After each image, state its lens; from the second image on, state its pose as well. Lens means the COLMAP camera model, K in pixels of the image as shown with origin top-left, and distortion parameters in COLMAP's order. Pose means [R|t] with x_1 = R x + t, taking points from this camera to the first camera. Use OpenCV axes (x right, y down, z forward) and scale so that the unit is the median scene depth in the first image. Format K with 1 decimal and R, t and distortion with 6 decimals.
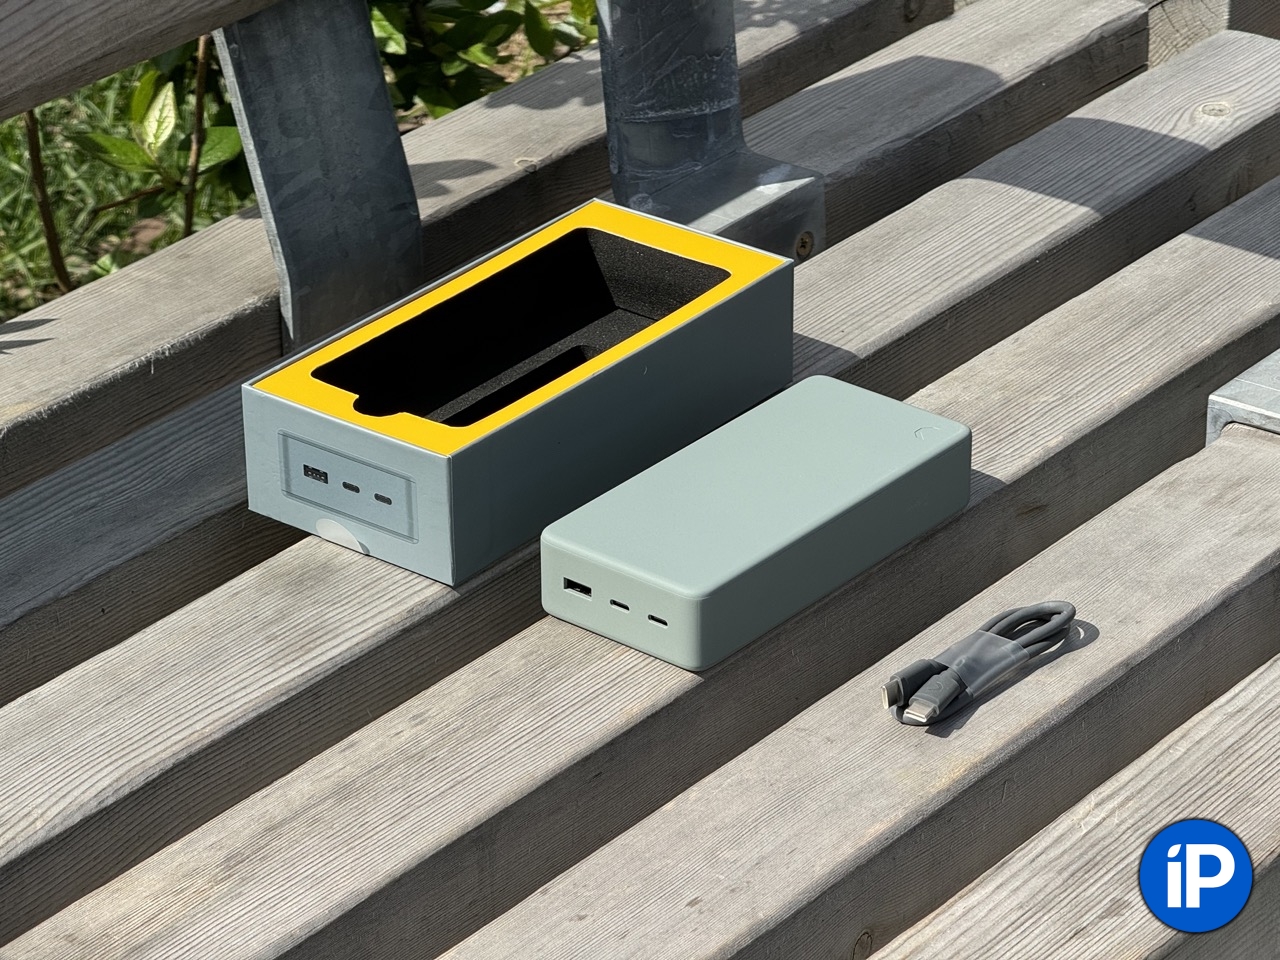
lens RADIAL K [[4350.1, 0, 638.0], [0, 4350.1, 475.4], [0, 0, 1]] dist [0.222094, 0.000000]
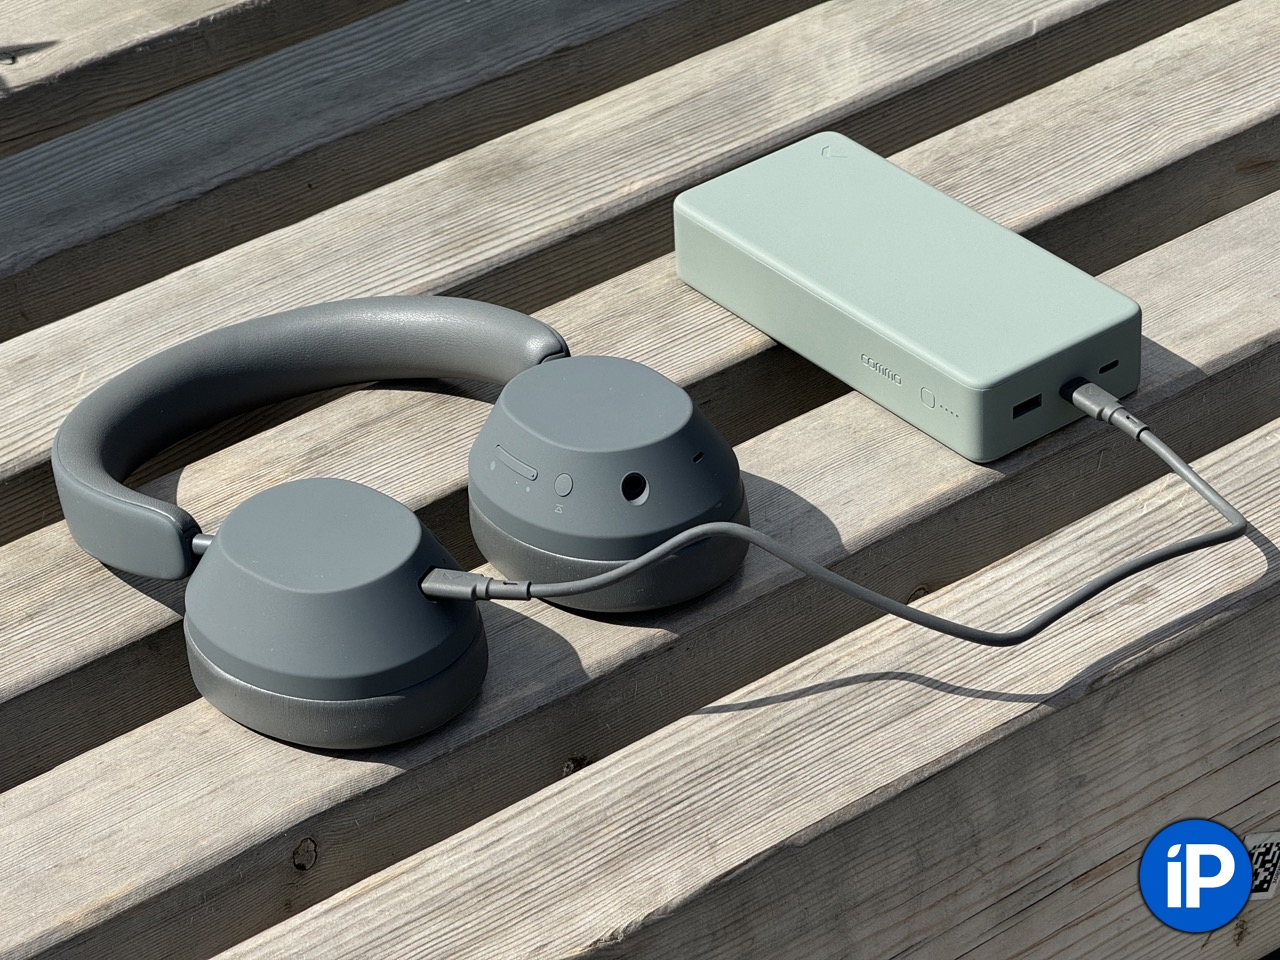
lens RADIAL K [[4350.1, 0, 639.5], [0, 4350.1, 486.6], [0, 0, 1]] dist [0.222094, 0.000000]
pose [[0.974185, 0.105594, -0.199536, 0.171027], [-0.080323, 0.988153, 0.130771, -0.040896], [0.210980, -0.111368, 0.971125, 0.011418]]
